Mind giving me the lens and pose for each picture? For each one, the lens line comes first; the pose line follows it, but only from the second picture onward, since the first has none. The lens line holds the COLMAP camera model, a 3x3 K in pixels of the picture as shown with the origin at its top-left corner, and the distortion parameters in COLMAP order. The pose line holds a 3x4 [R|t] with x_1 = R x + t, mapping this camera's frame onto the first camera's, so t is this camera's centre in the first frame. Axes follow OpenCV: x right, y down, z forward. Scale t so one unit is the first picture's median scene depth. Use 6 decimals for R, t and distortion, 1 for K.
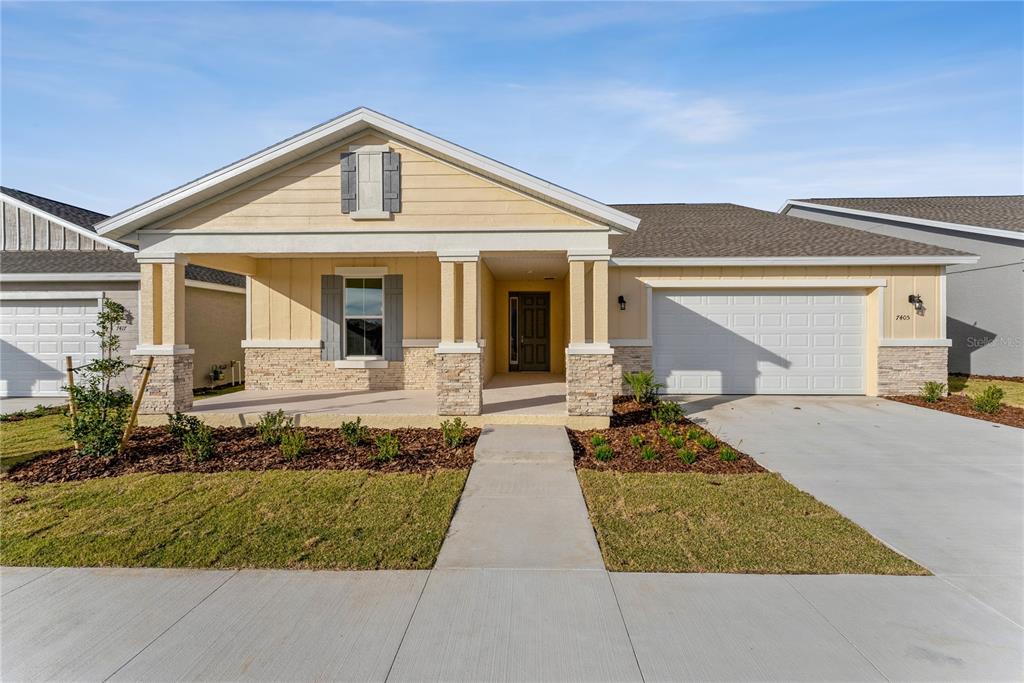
lens RADIAL K [[409.8, 0, 512.0], [0, 409.8, 341.5], [0, 0, 1]] dist [0.001537, 0.000203]
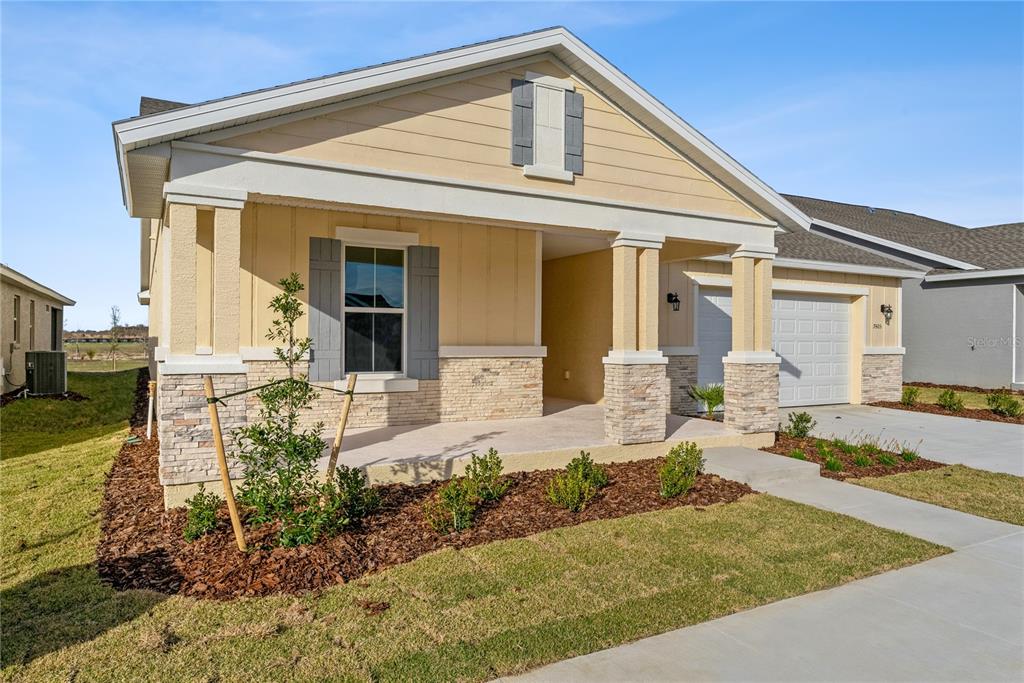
lens RADIAL K [[675.7, 0, 513.3], [0, 675.7, 348.9], [0, 0, 1]] dist [0.002040, 0.000143]
pose [[0.858124, 0.000531, 0.513443, -0.719521], [0.000841, 0.999997, -0.002440, 0.001884], [-0.513442, 0.002526, 0.858121, 0.011419]]
